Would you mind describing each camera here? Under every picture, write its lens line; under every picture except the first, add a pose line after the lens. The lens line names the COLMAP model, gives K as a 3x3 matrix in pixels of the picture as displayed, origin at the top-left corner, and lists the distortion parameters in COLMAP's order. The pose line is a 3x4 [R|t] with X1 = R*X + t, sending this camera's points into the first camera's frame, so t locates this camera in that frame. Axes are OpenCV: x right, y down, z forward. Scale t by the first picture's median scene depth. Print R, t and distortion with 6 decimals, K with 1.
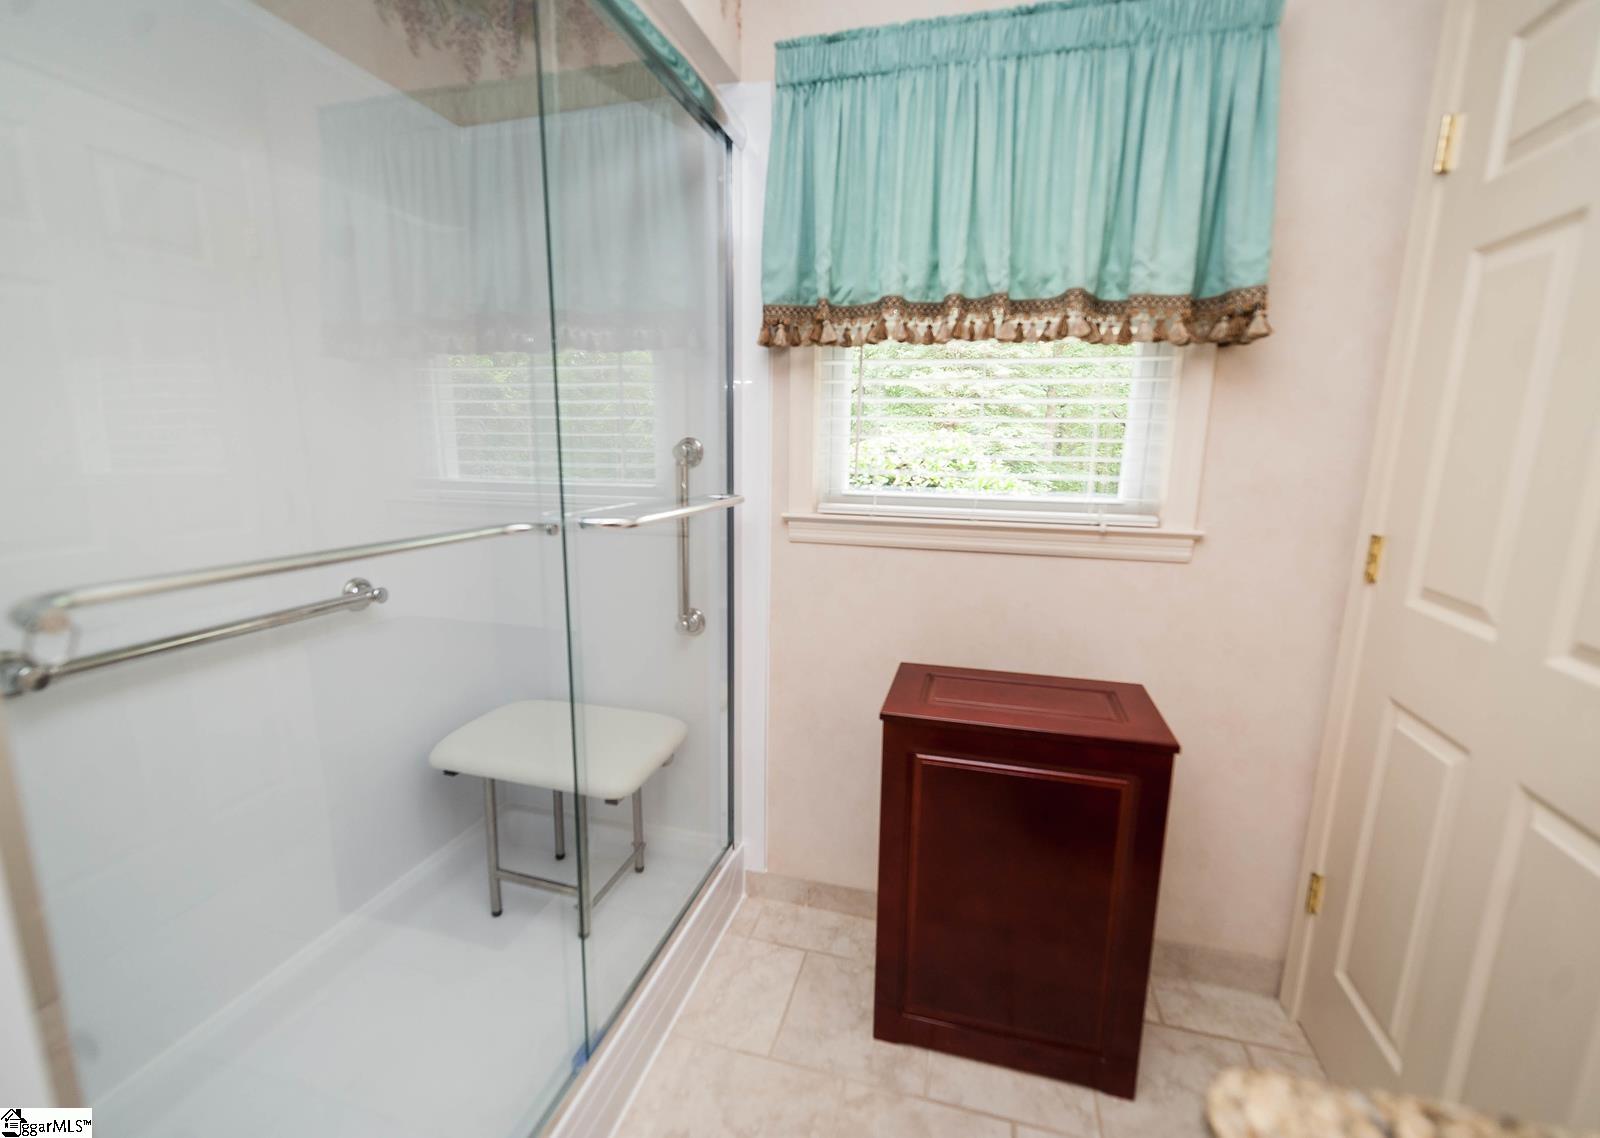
lens RADIAL K [[694.3, 0, 794.9], [0, 694.3, 567.4], [0, 0, 1]] dist [0.002363, 0.000082]
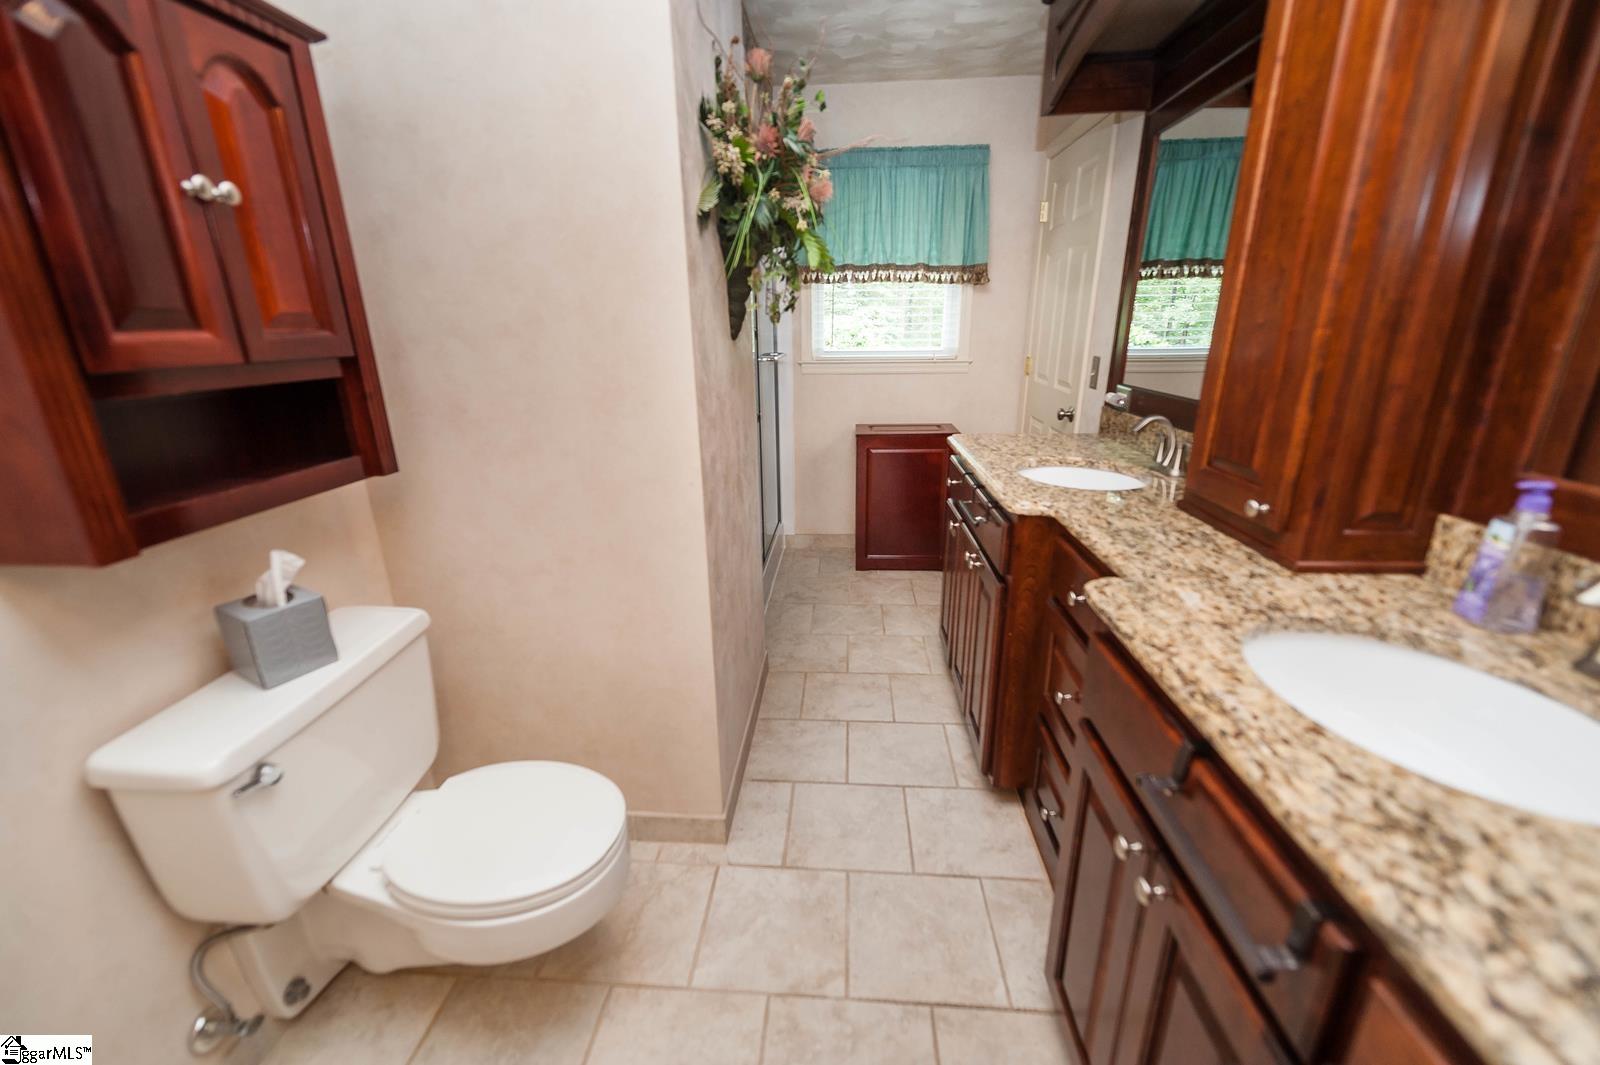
lens RADIAL K [[662.2, 0, 801.6], [0, 662.2, 538.1], [0, 0, 1]] dist [0.008909, -0.000457]
pose [[0.979870, -0.088238, 0.179078, -0.531782], [0.063225, 0.988007, 0.140873, 0.221798], [-0.189360, -0.126715, 0.973697, -1.368682]]
